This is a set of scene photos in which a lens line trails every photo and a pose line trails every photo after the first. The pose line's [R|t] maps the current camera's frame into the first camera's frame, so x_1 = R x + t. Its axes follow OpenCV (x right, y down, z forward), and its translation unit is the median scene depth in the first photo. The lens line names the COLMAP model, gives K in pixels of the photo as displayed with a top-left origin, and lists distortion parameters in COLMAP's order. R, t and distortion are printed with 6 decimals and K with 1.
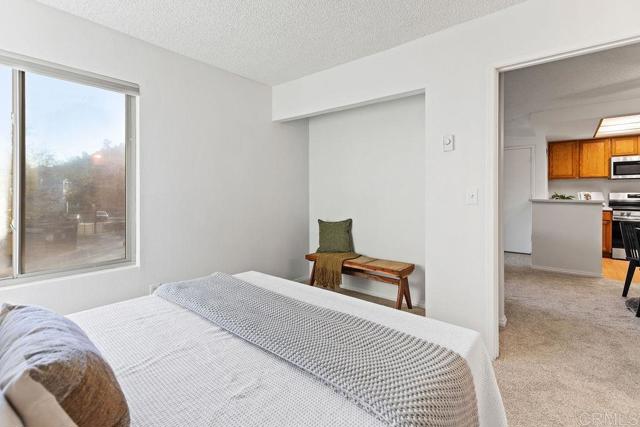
lens RADIAL K [[294.7, 0, 319.6], [0, 294.7, 198.2], [0, 0, 1]] dist [0.003083, 0.000600]
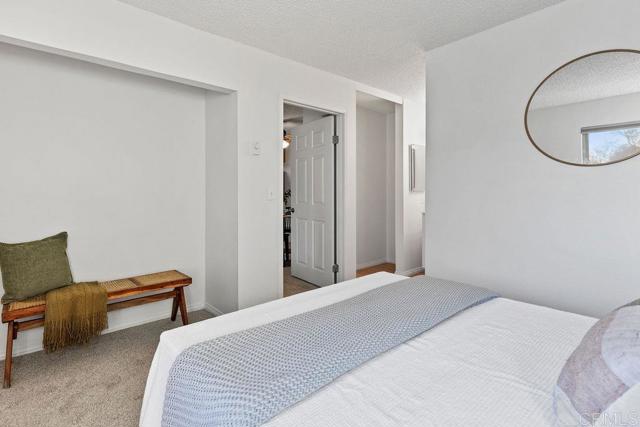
lens RADIAL K [[283.7, 0, 318.2], [0, 283.7, 193.4], [0, 0, 1]] dist [0.002081, 0.000273]
pose [[0.201570, -0.004921, 0.979462, -0.455596], [0.019600, 0.999807, 0.000990, -0.001768], [-0.979278, 0.018998, 0.201628, 0.406929]]
